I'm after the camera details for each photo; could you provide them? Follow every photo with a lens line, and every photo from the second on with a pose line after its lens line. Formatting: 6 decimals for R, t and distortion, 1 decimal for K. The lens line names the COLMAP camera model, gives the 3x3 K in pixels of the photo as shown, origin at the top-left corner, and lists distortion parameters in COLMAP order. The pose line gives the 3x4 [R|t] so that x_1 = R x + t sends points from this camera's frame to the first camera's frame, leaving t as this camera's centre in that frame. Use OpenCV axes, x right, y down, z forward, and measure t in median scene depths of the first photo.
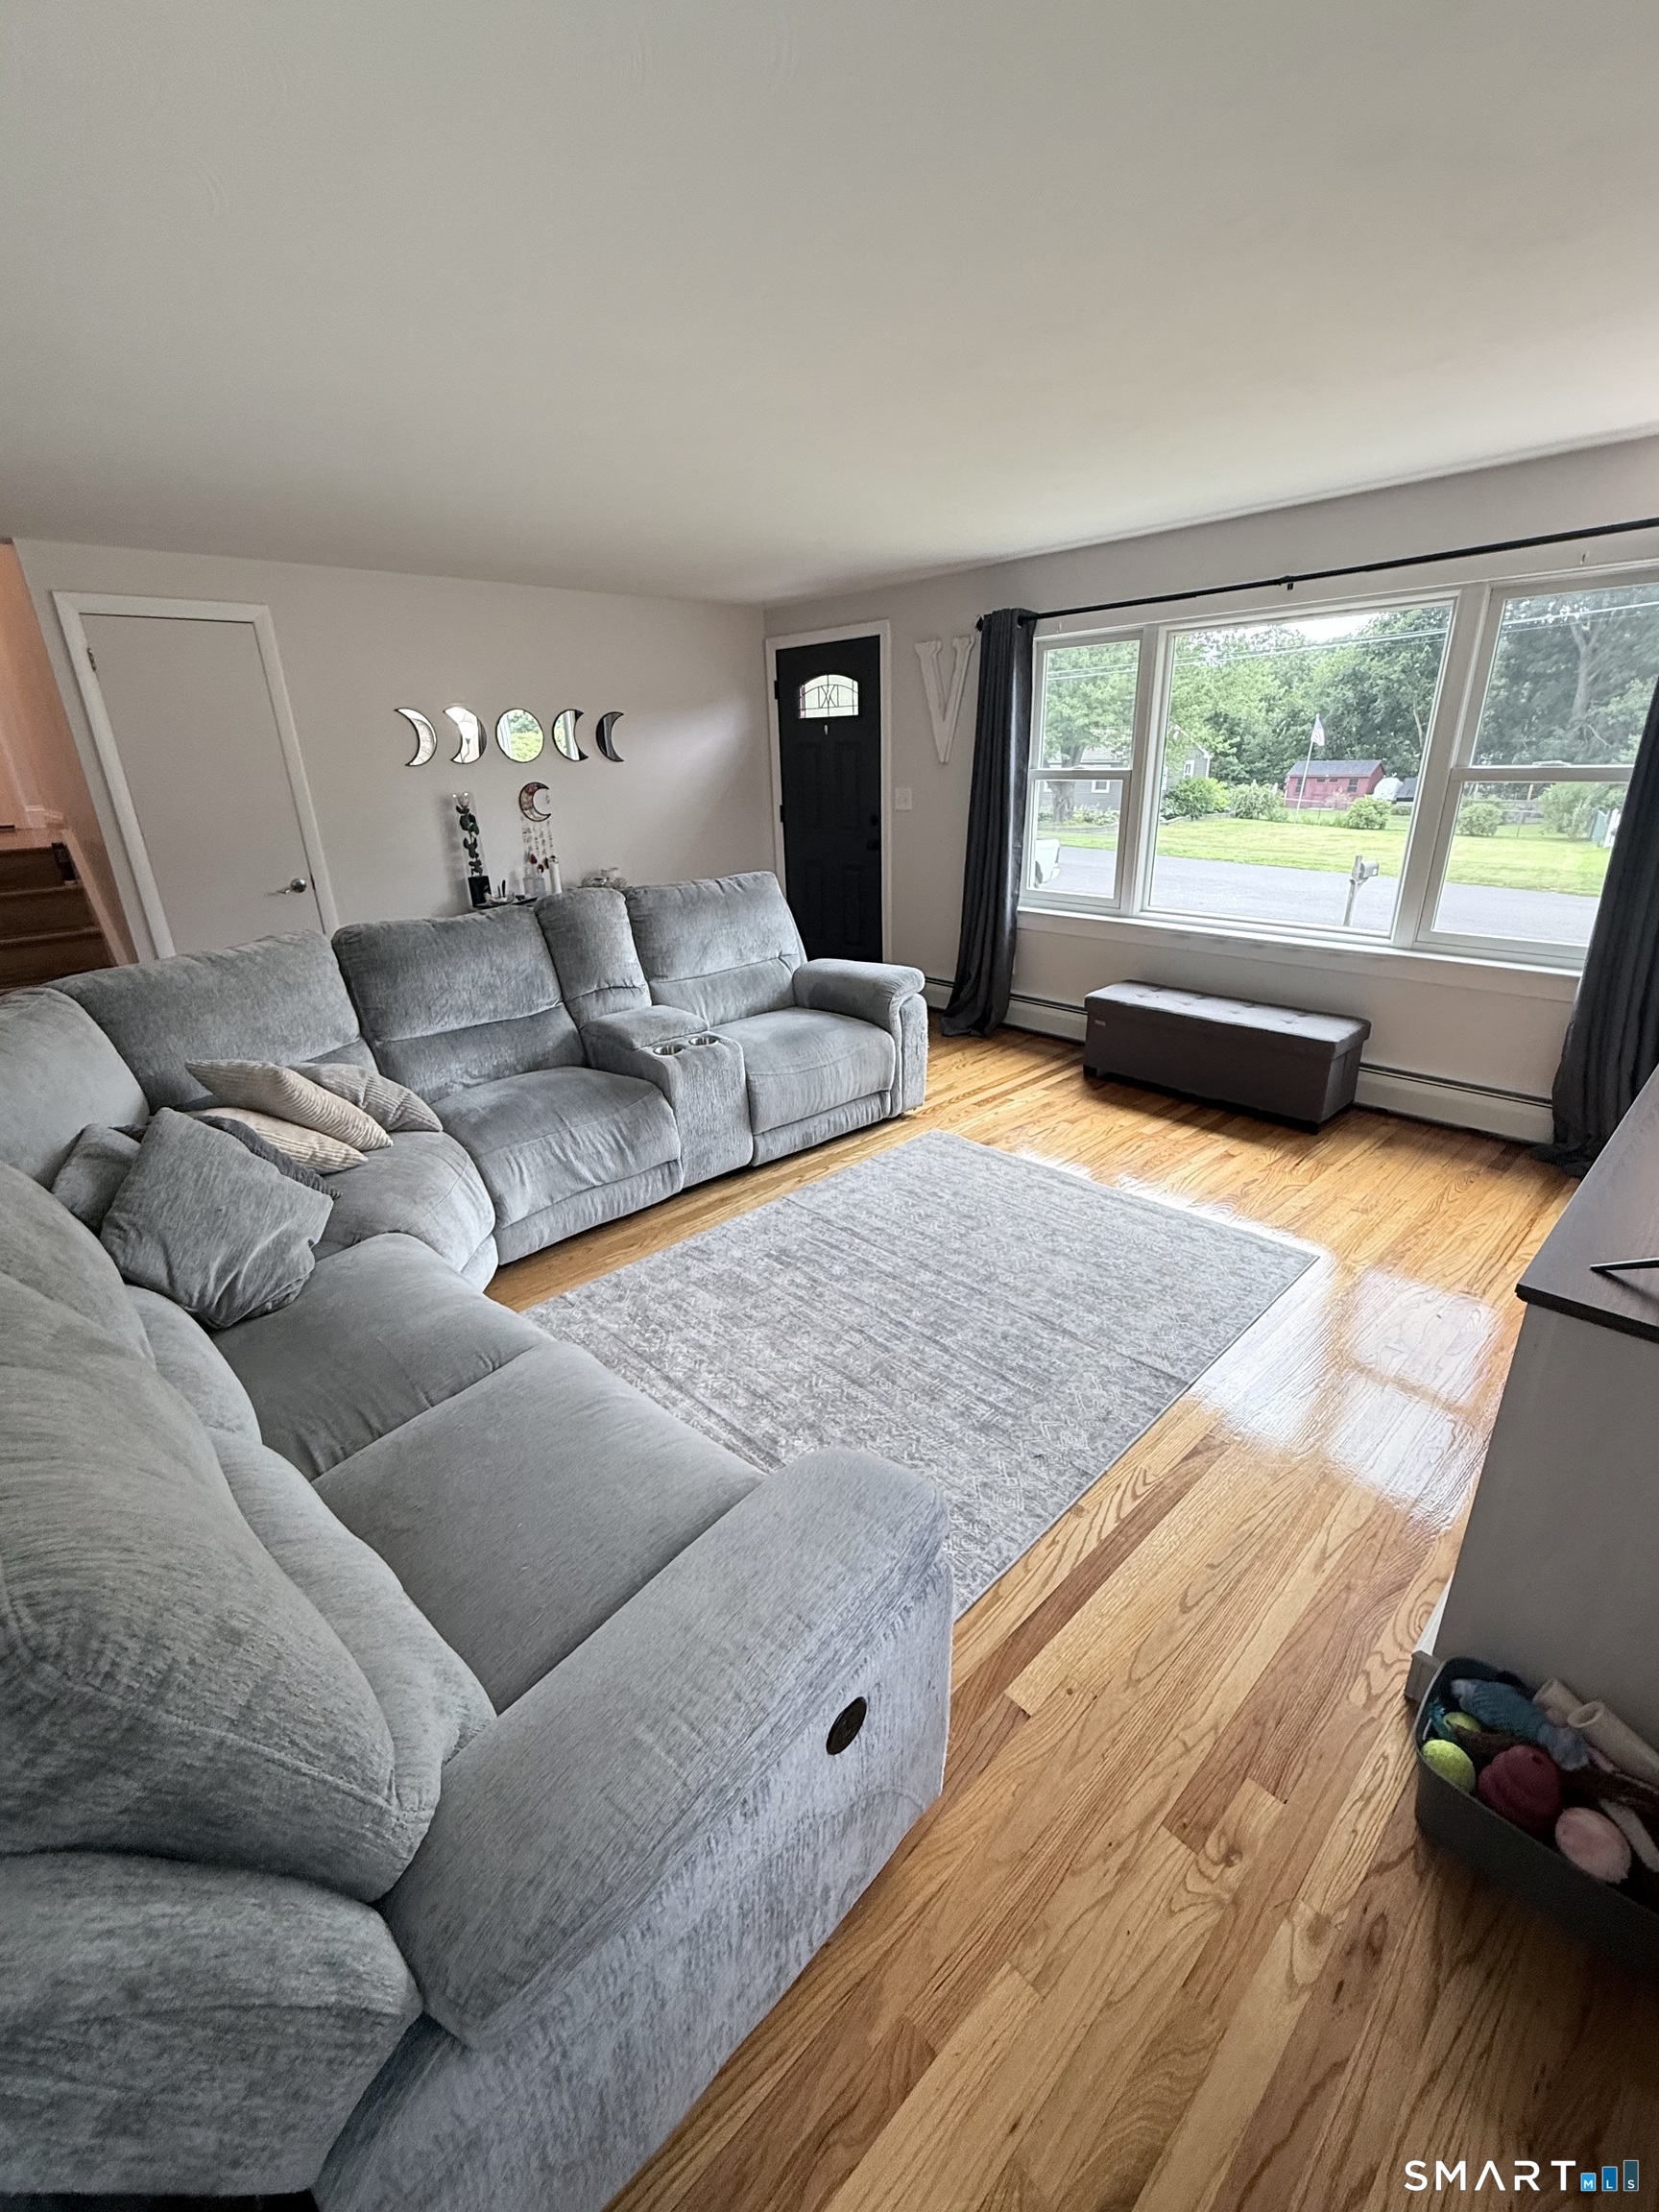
lens RADIAL K [[916.7, 0, 829.5], [0, 916.7, 1106.0], [0, 0, 1]] dist [-0.000054, -0.000043]
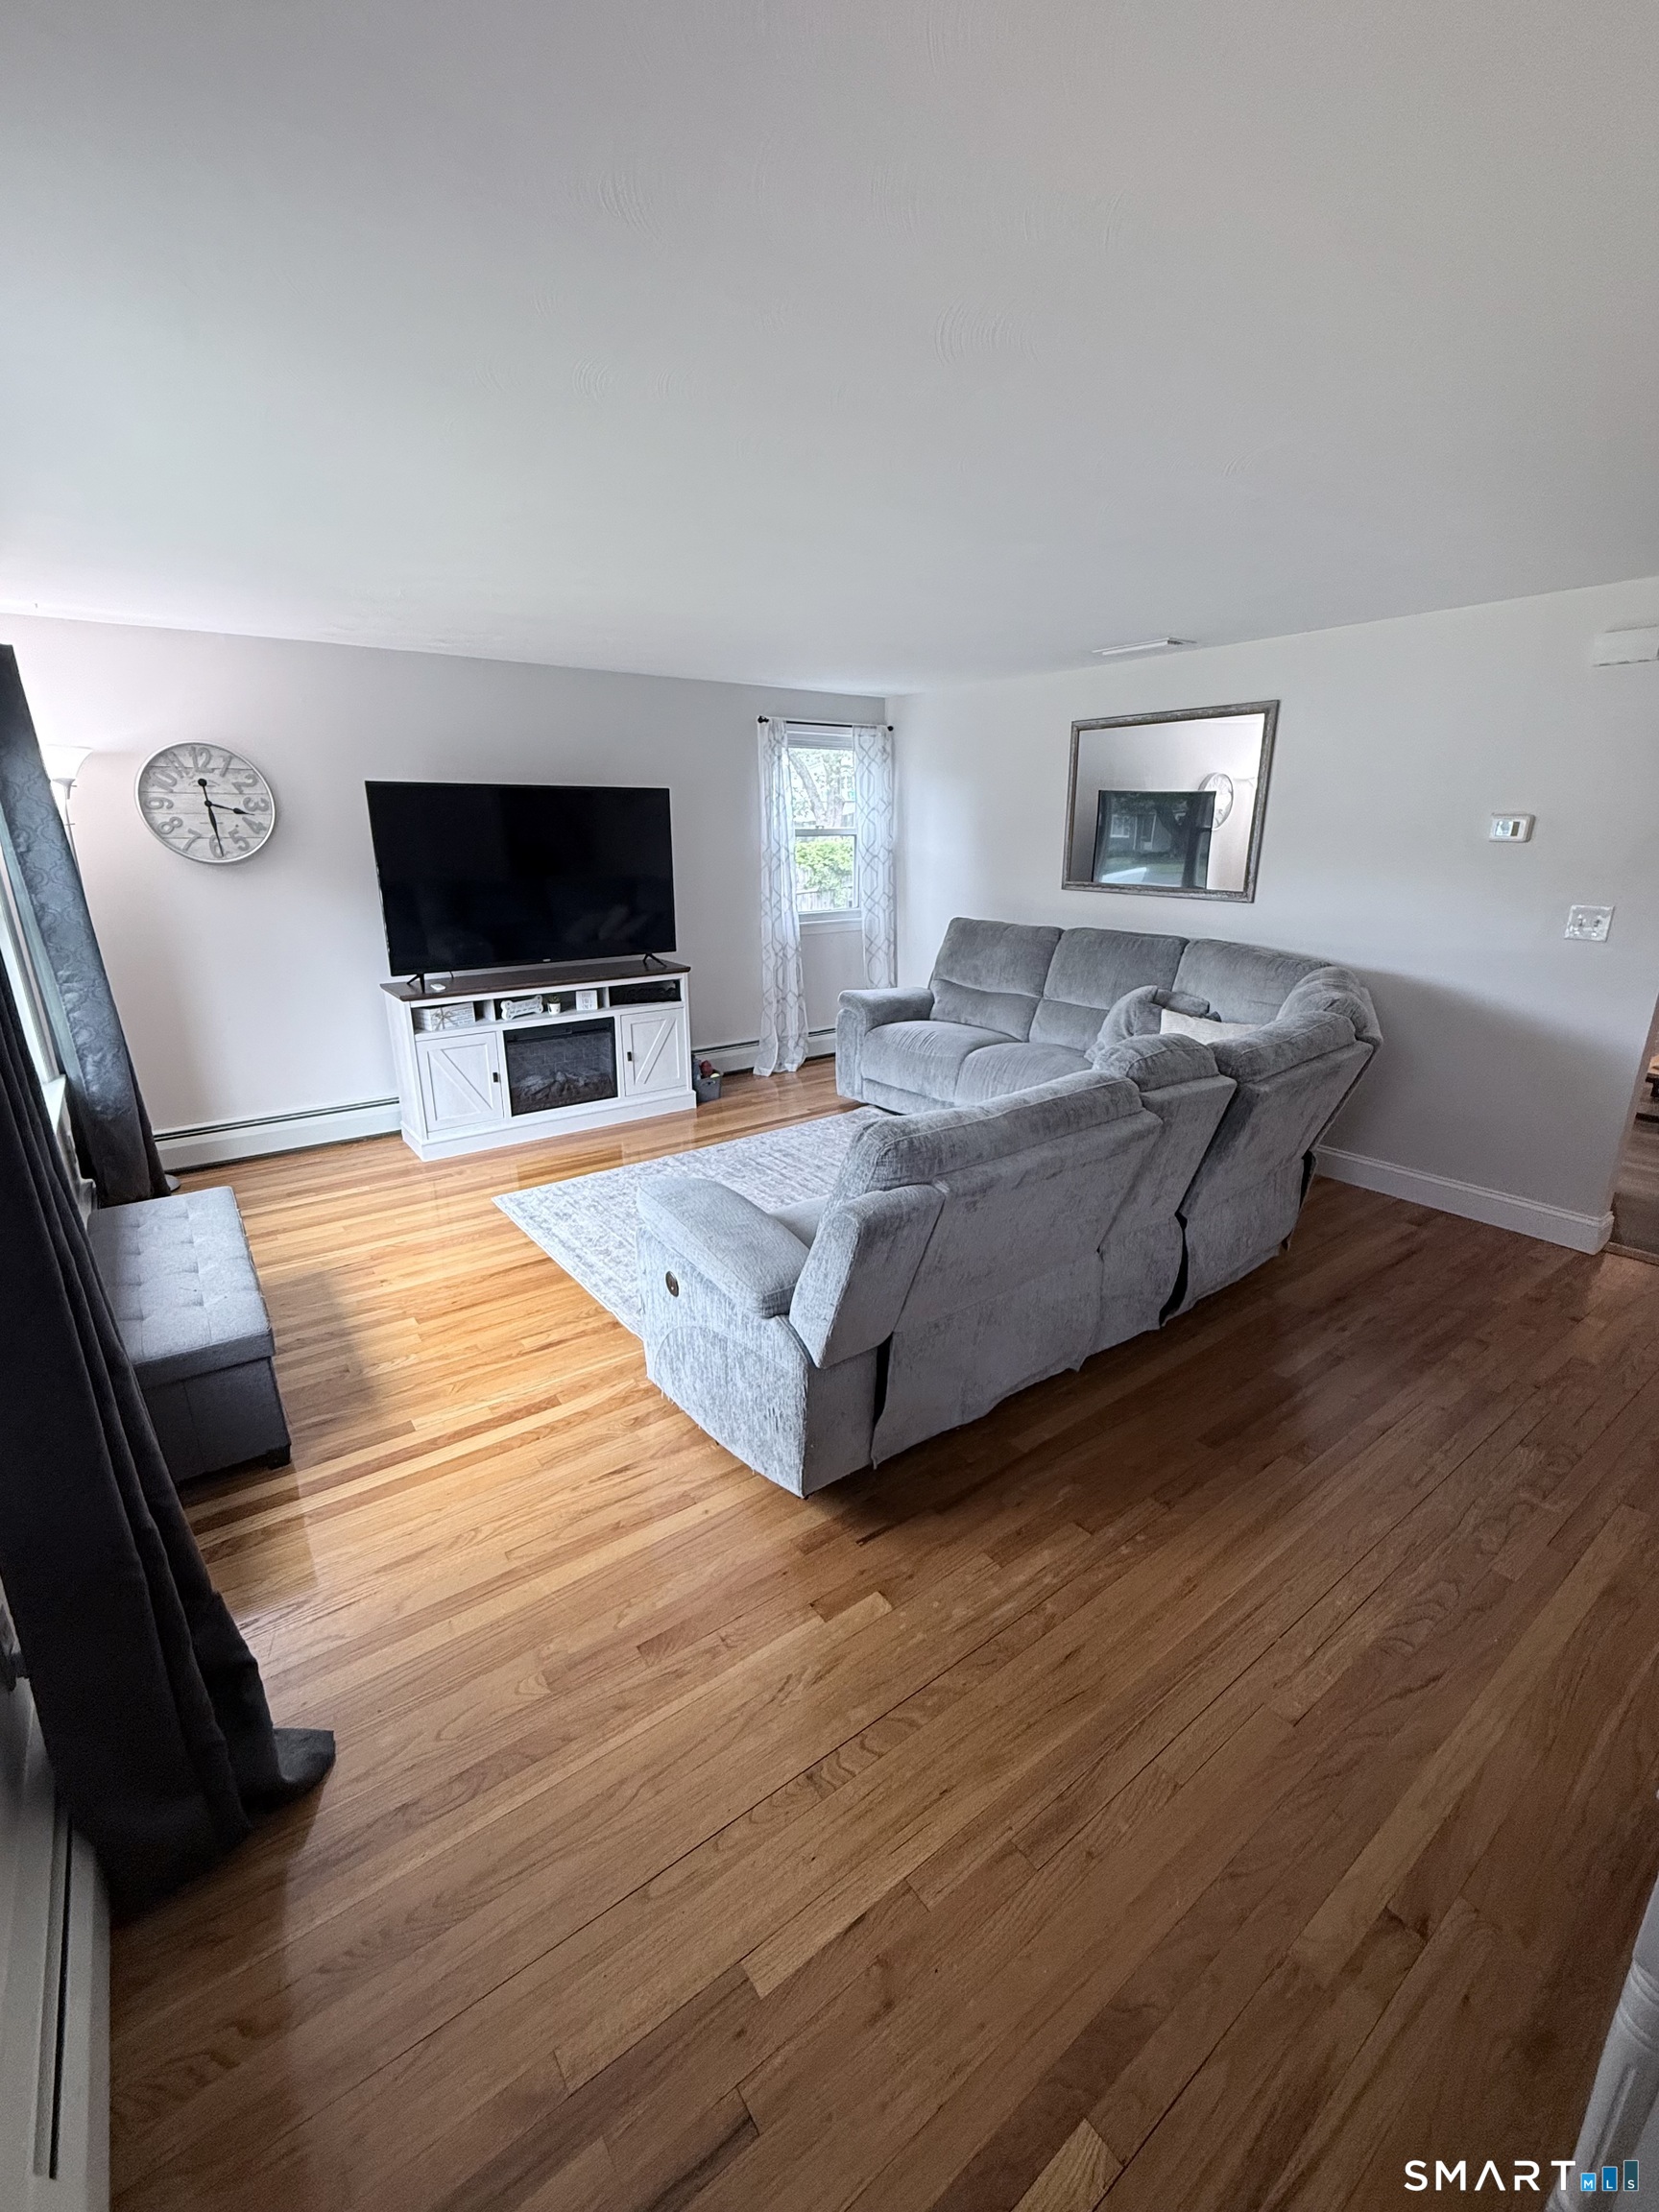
lens RADIAL K [[912.7, 0, 822.0], [0, 912.7, 1123.8], [0, 0, 1]] dist [-0.001059, -0.000060]
pose [[-0.993361, -0.016910, 0.113792, -0.106527], [0.059994, 0.767837, 0.637830, -0.679000], [-0.098159, 0.640422, -0.761725, 1.720053]]
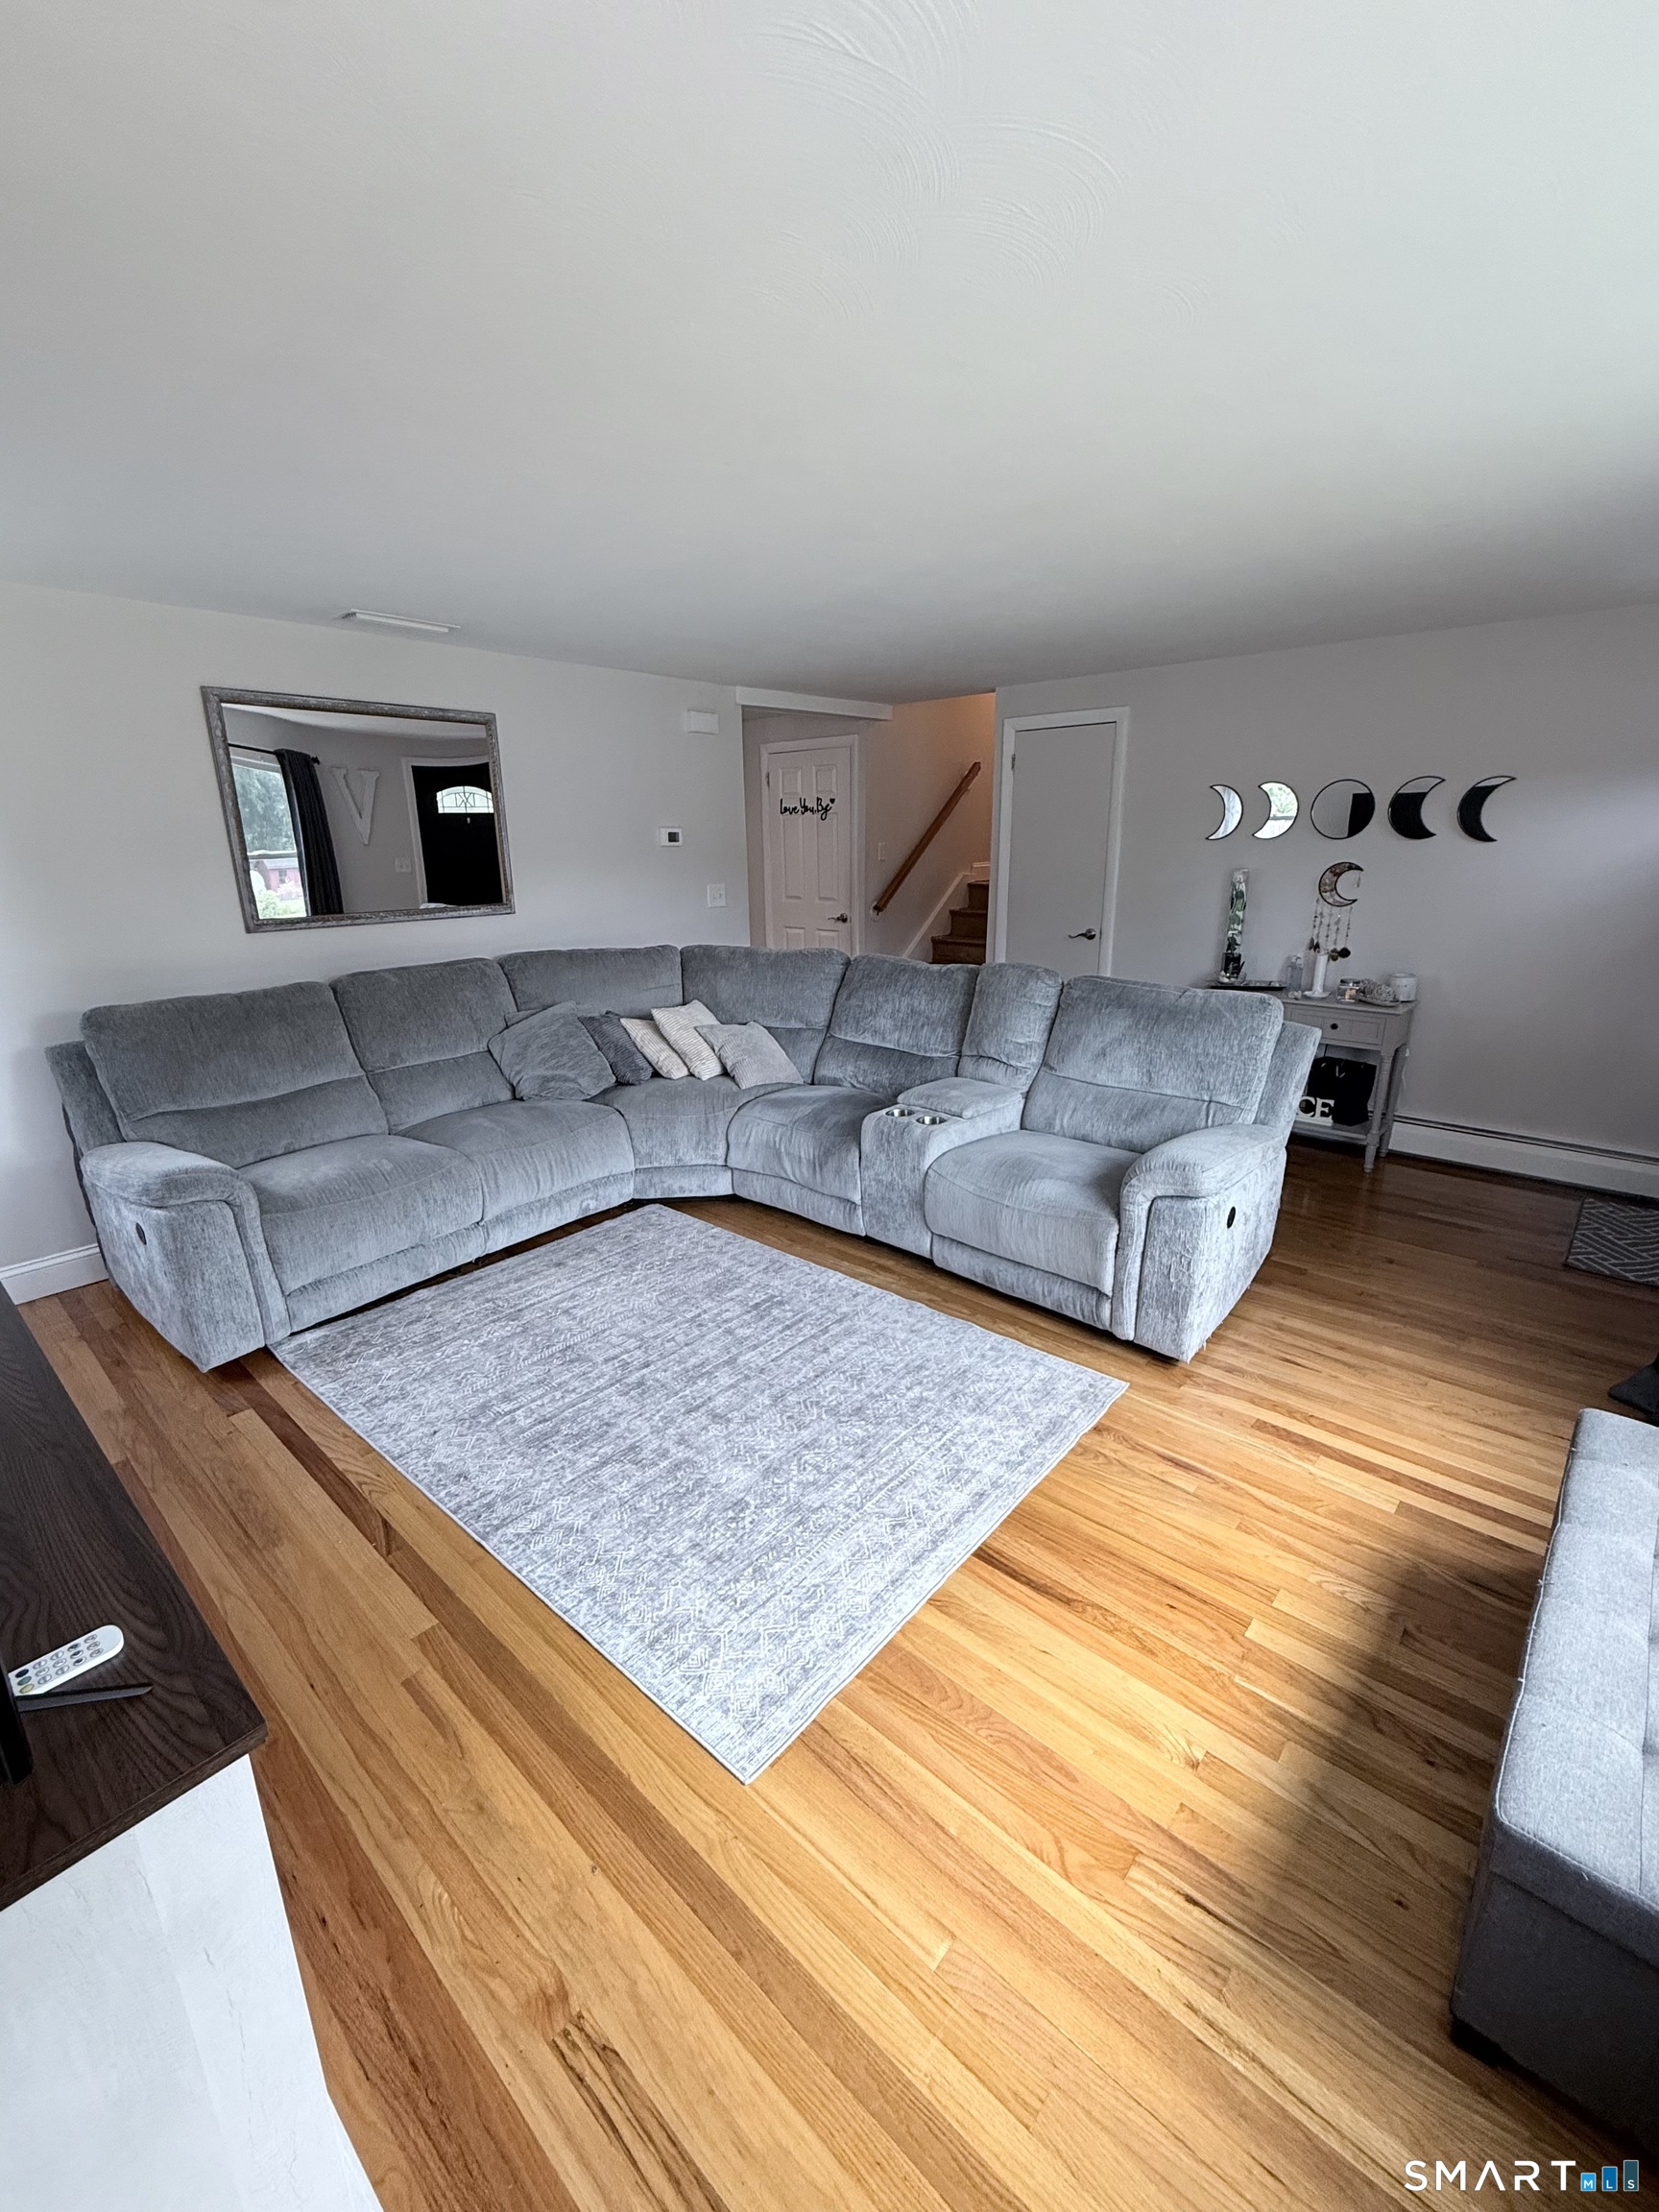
lens RADIAL K [[912.7, 0, 822.0], [0, 912.7, 1123.8], [0, 0, 1]] dist [-0.001059, -0.000060]
pose [[0.085770, 0.317092, -0.944508, 0.816509], [-0.356243, 0.895090, 0.268151, -0.300439], [0.930449, 0.313475, 0.189734, 0.733351]]
